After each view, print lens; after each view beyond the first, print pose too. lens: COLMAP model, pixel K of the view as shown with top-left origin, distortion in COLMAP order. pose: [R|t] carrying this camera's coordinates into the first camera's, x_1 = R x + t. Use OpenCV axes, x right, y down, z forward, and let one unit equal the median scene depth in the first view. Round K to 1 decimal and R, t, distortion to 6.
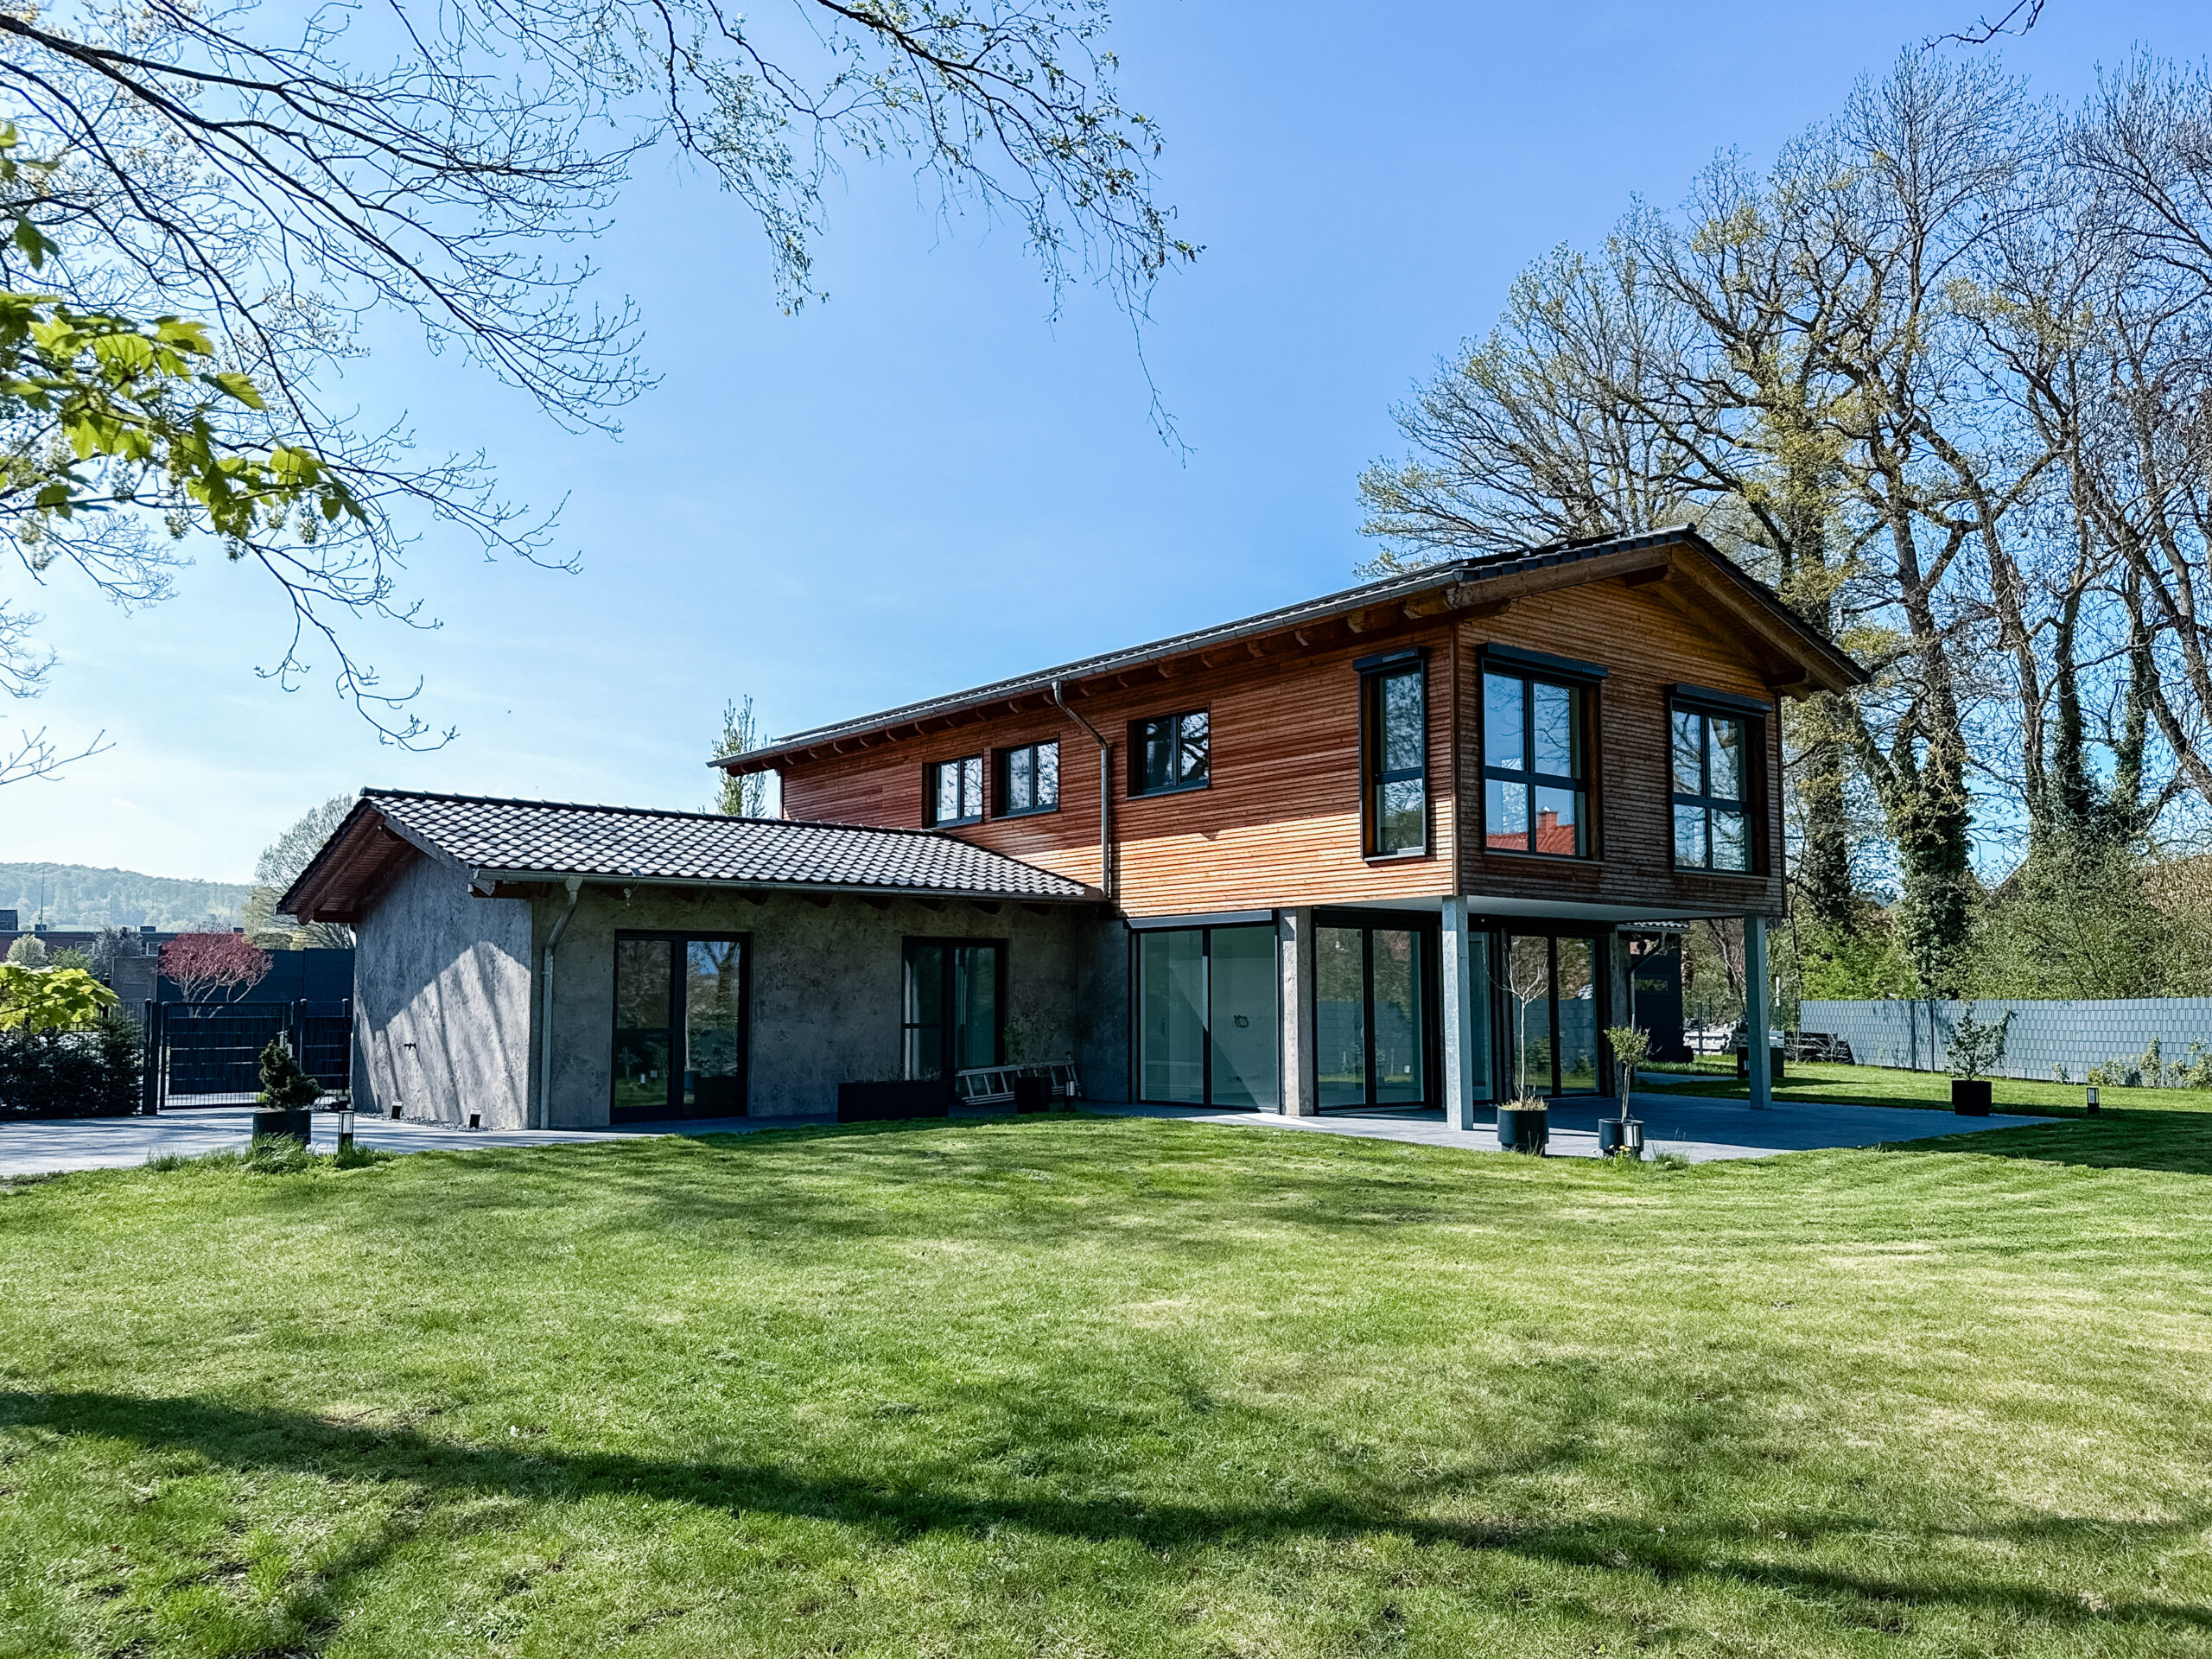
lens RADIAL K [[1579.9, 0, 1102.5], [0, 1579.9, 845.0], [0, 0, 1]] dist [0.011005, -0.005416]
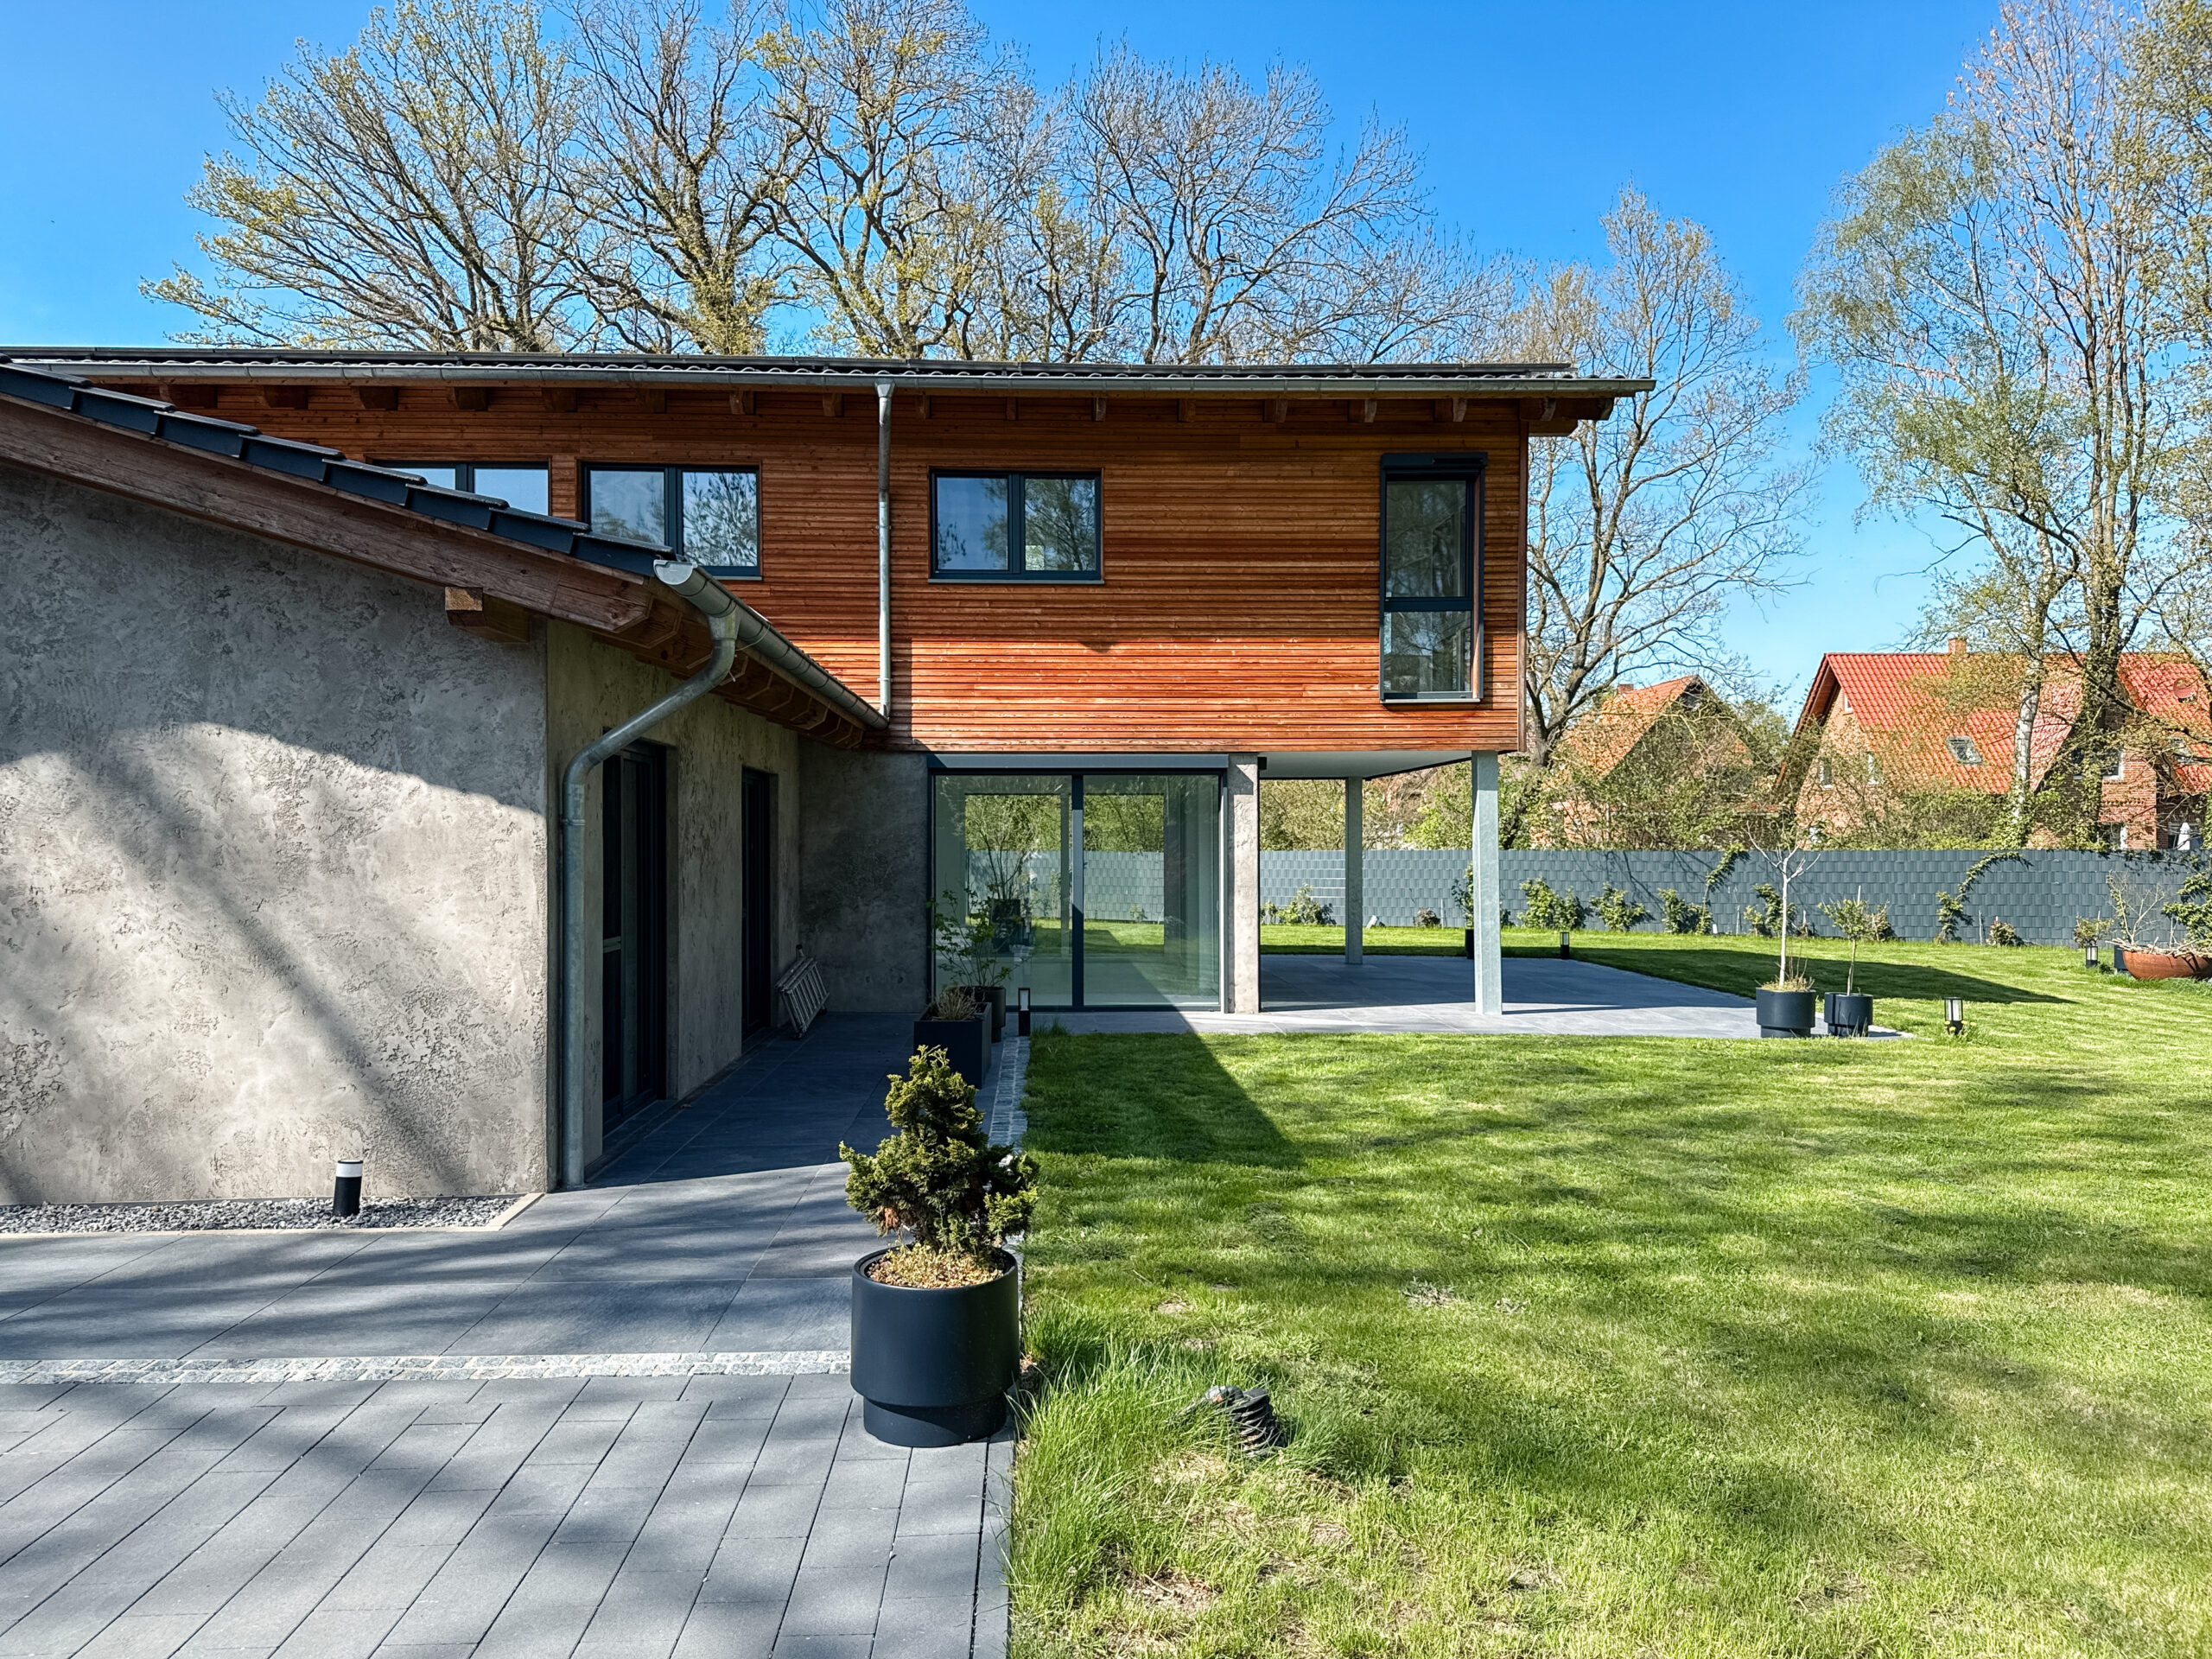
lens RADIAL K [[1537.8, 0, 1102.2], [0, 1537.8, 832.9], [0, 0, 1]] dist [0.084347, -0.000705]
pose [[0.596546, 0.004148, 0.802568, -0.511023], [-0.077334, 0.995631, 0.052336, 0.041892], [-0.798844, -0.093287, 0.594260, 0.557106]]
